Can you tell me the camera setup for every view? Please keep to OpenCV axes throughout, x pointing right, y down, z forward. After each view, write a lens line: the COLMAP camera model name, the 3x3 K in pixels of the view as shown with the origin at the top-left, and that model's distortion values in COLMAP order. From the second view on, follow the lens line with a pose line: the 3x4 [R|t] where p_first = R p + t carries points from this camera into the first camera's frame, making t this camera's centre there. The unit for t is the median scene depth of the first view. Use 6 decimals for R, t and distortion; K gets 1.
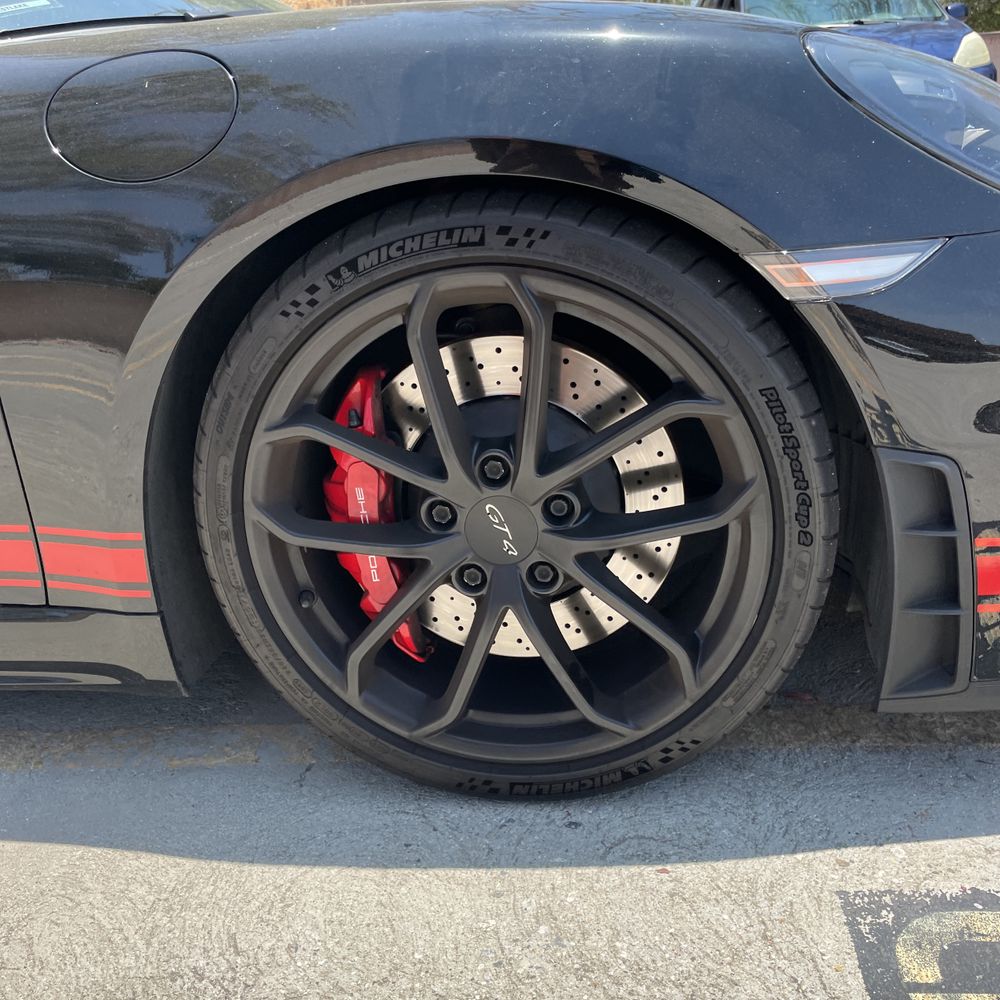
lens RADIAL K [[941.0, 0, 500.0], [0, 941.0, 500.0], [0, 0, 1]] dist [0.063564, -0.010865]
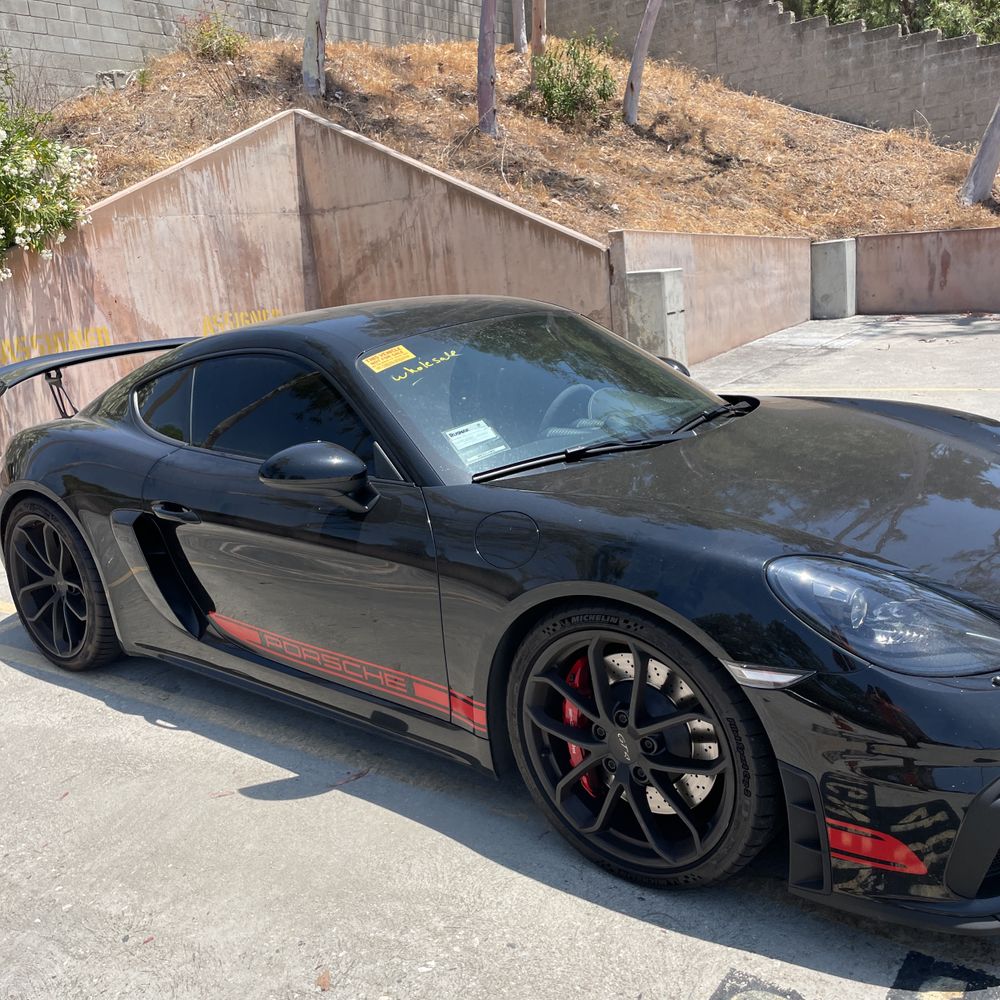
lens RADIAL K [[941.0, 0, 500.0], [0, 941.0, 500.0], [0, 0, 1]] dist [0.063564, -0.010865]
pose [[0.858054, 0.125525, -0.497982, 0.767109], [-0.151184, 0.988440, -0.011346, -0.458923], [0.490801, 0.085022, 0.867113, -1.052305]]
